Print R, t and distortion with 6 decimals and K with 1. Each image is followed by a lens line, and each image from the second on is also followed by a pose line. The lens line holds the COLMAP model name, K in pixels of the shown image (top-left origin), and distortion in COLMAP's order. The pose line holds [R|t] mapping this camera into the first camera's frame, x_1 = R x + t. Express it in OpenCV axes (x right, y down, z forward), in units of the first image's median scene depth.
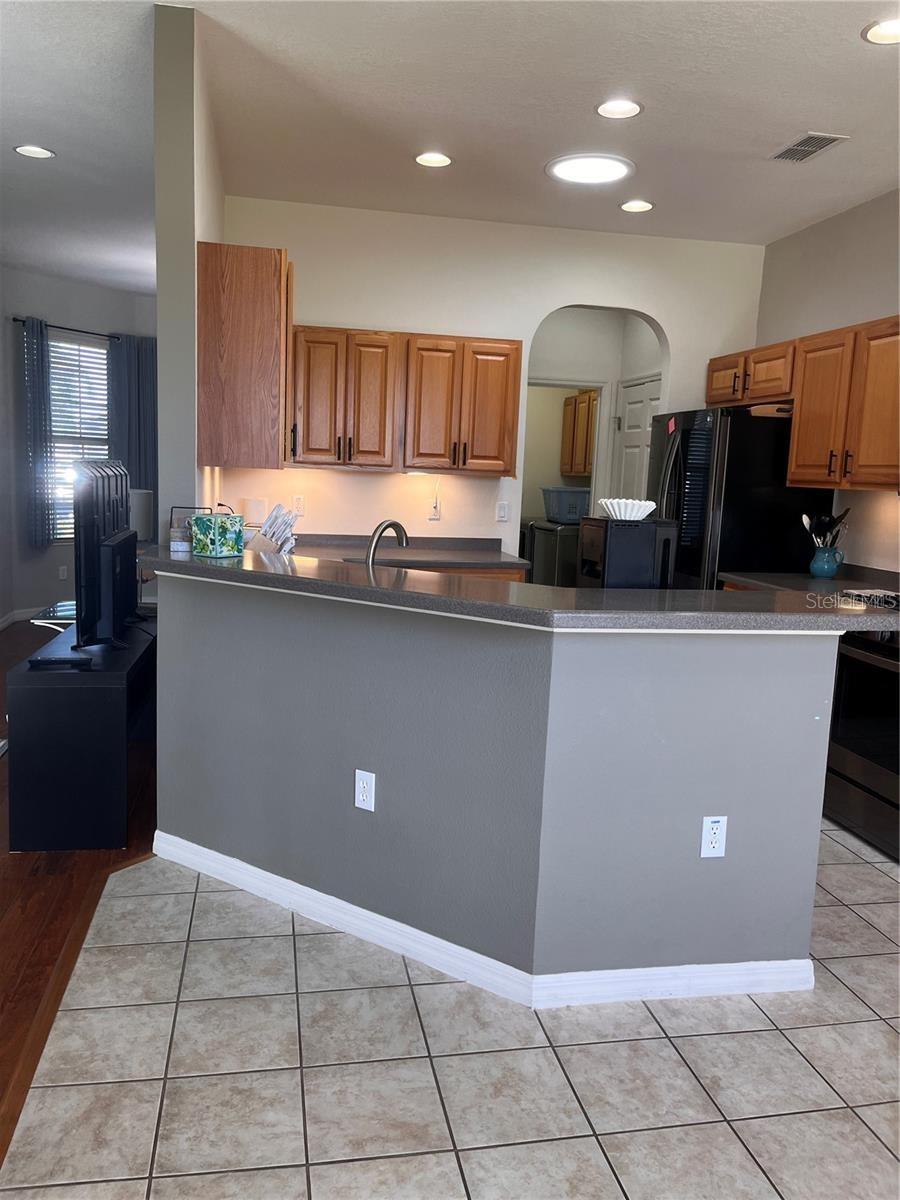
lens RADIAL K [[909.4, 0, 448.0], [0, 909.4, 595.4], [0, 0, 1]] dist [0.083004, -0.126470]
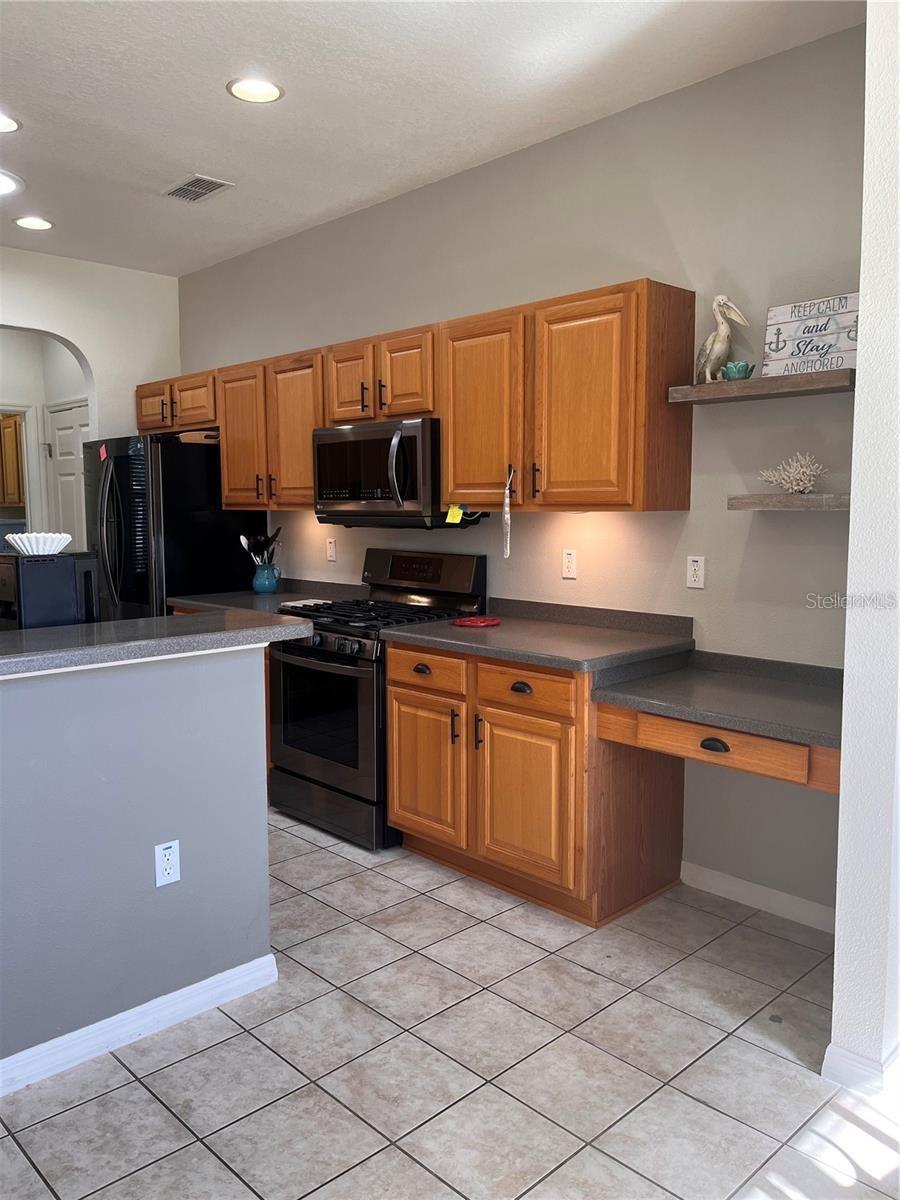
lens RADIAL K [[909.4, 0, 448.0], [0, 909.4, 595.4], [0, 0, 1]] dist [0.083004, -0.126470]
pose [[0.841535, -0.100809, 0.530713, 0.030325], [0.114421, 0.993406, 0.007264, 0.000193], [-0.527945, 0.054612, 0.847521, -0.018754]]
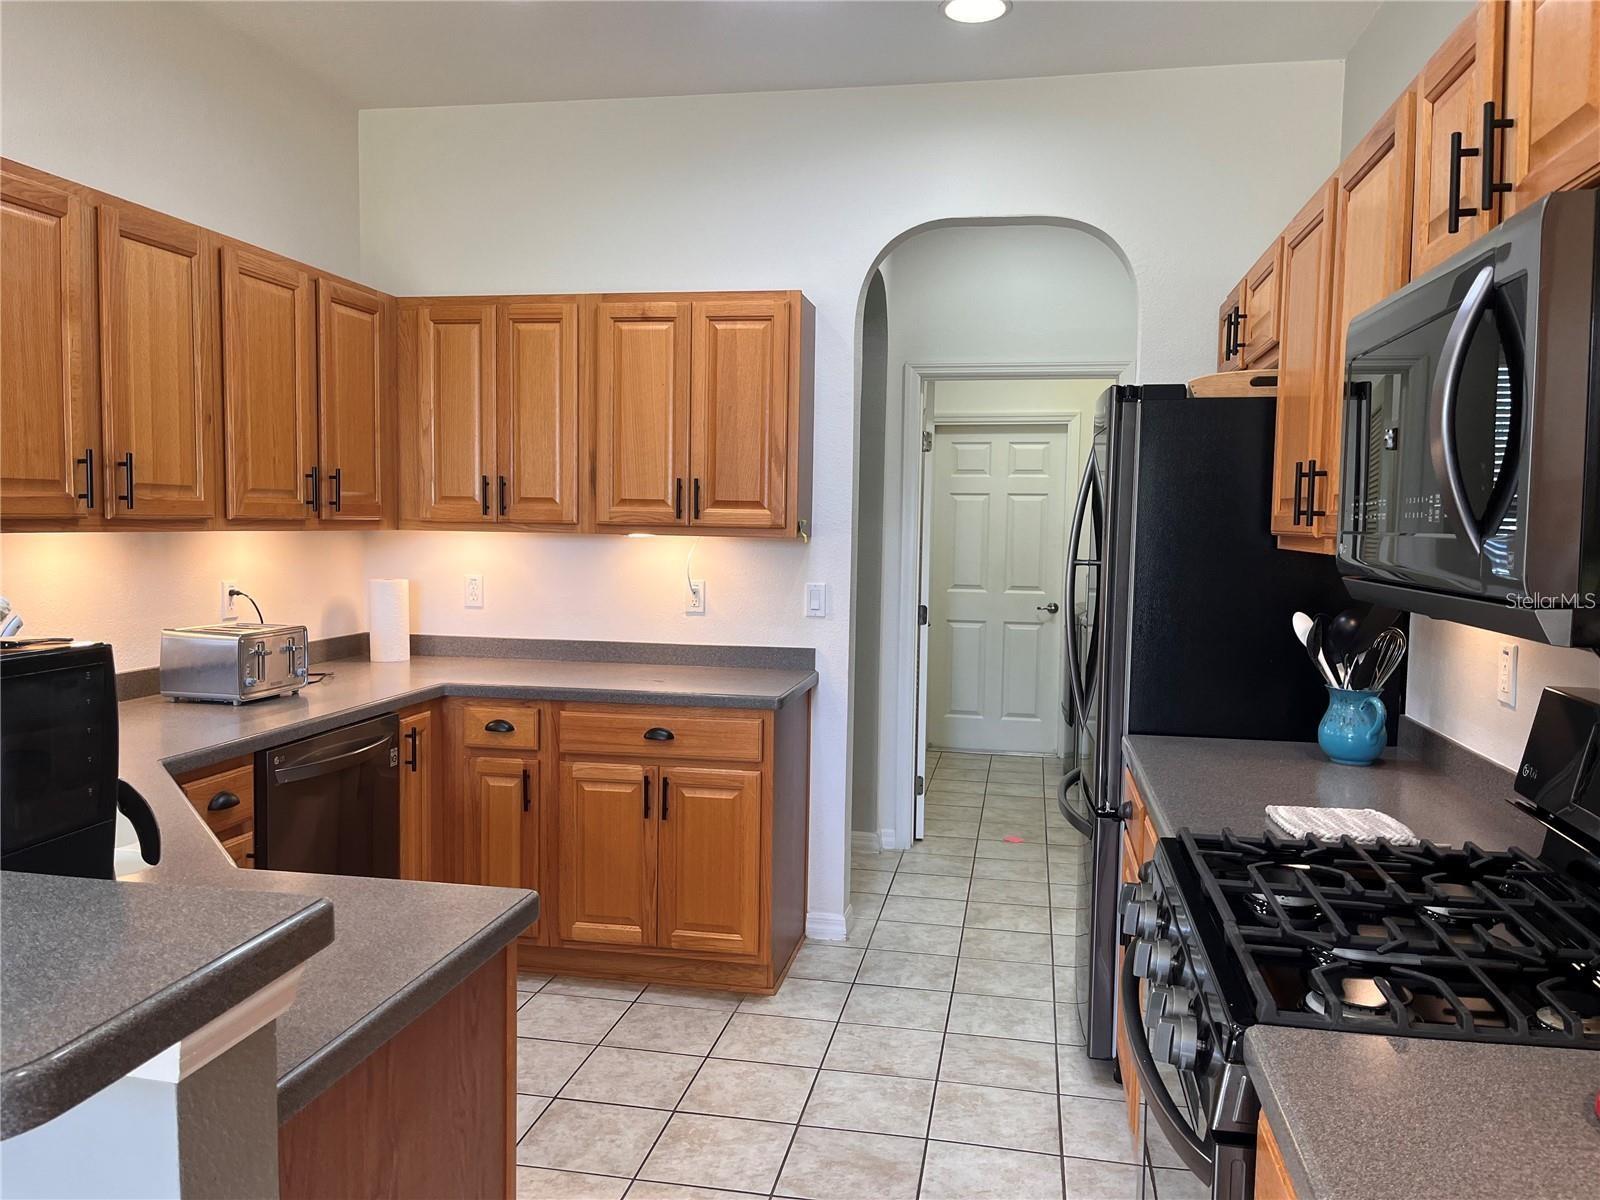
lens RADIAL K [[1212.5, 0, 800.0], [0, 1212.5, 600.0], [0, 0, 1]] dist [0.083004, -0.126470]
pose [[0.928599, -0.000293, -0.371085, 0.518251], [-0.030697, 0.996512, -0.077605, -0.055892], [0.369813, 0.083455, 0.925351, 0.503930]]
